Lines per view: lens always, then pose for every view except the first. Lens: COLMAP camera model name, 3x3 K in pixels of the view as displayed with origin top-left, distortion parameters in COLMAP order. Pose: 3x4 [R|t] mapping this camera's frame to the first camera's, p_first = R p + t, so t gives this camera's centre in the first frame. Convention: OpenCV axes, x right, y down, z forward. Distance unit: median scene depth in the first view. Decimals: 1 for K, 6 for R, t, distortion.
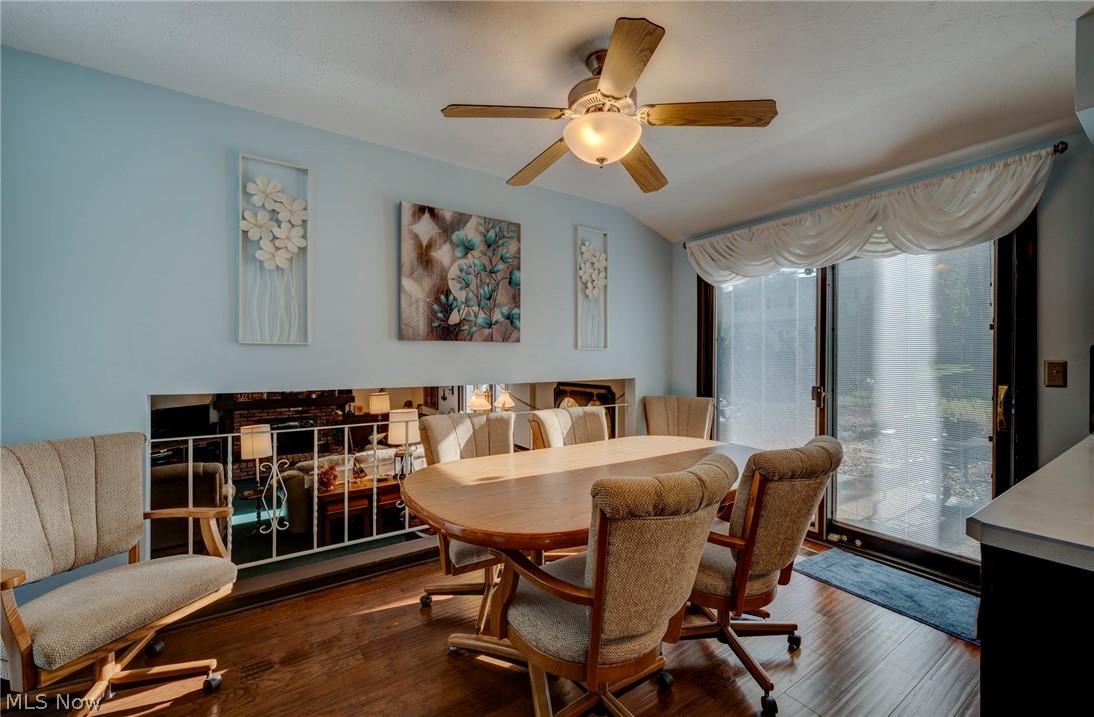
lens RADIAL K [[441.9, 0, 575.5], [0, 441.9, 358.0], [0, 0, 1]] dist [0.004220, -0.001580]
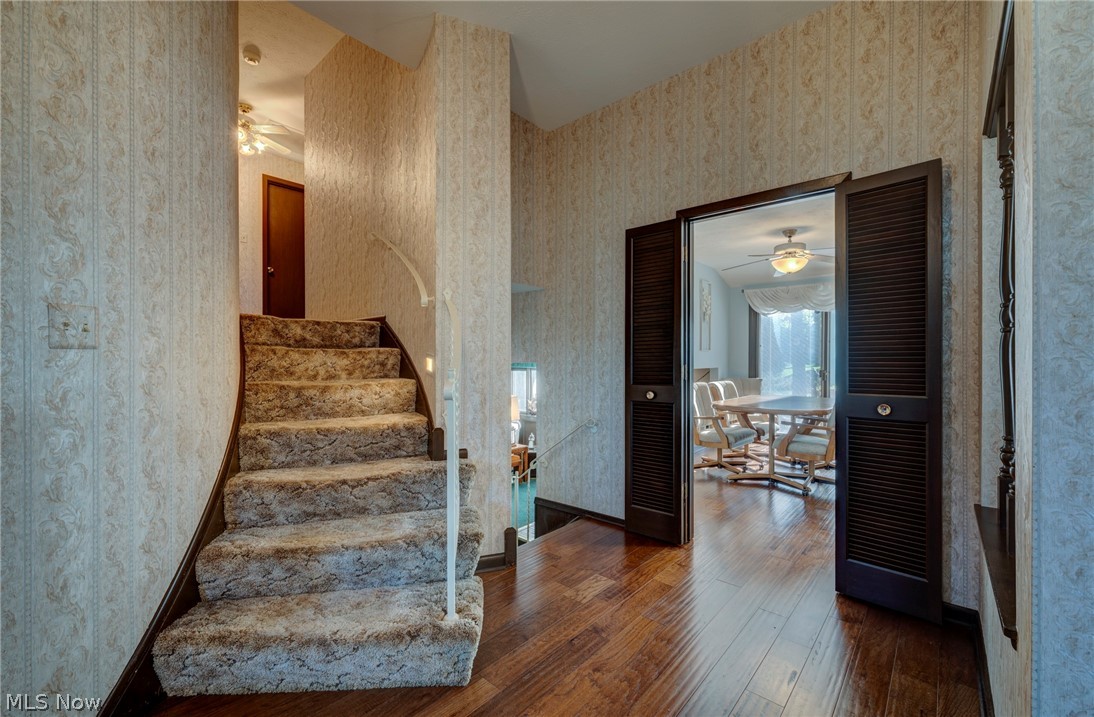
lens RADIAL K [[441.9, 0, 554.9], [0, 441.9, 360.9], [0, 0, 1]] dist [0.004220, -0.001580]
pose [[0.971672, 0.002809, 0.236319, -1.169443], [-0.004347, 0.999973, 0.005988, 0.015555], [-0.236295, -0.006845, 0.971657, -0.677797]]
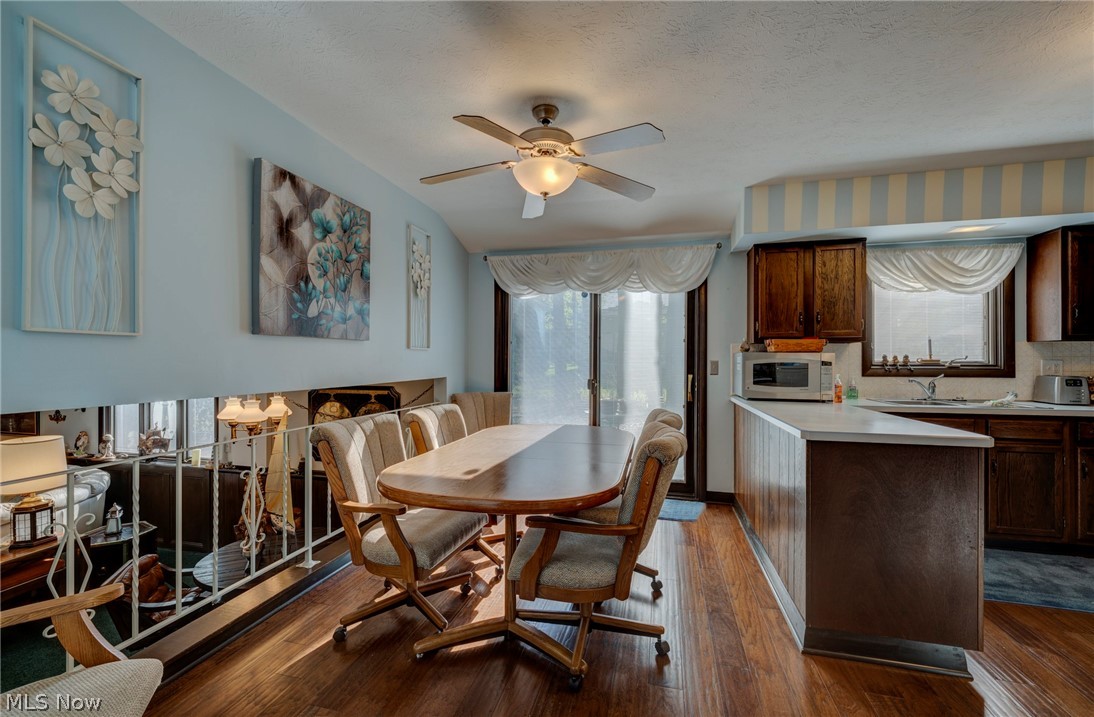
lens RADIAL K [[441.9, 0, 551.9], [0, 441.9, 359.5], [0, 0, 1]] dist [0.004220, -0.001580]
pose [[0.749296, 0.002182, 0.662231, -0.496755], [-0.003952, 0.999991, 0.001177, 0.002256], [-0.662223, -0.003499, 0.749298, 0.057509]]
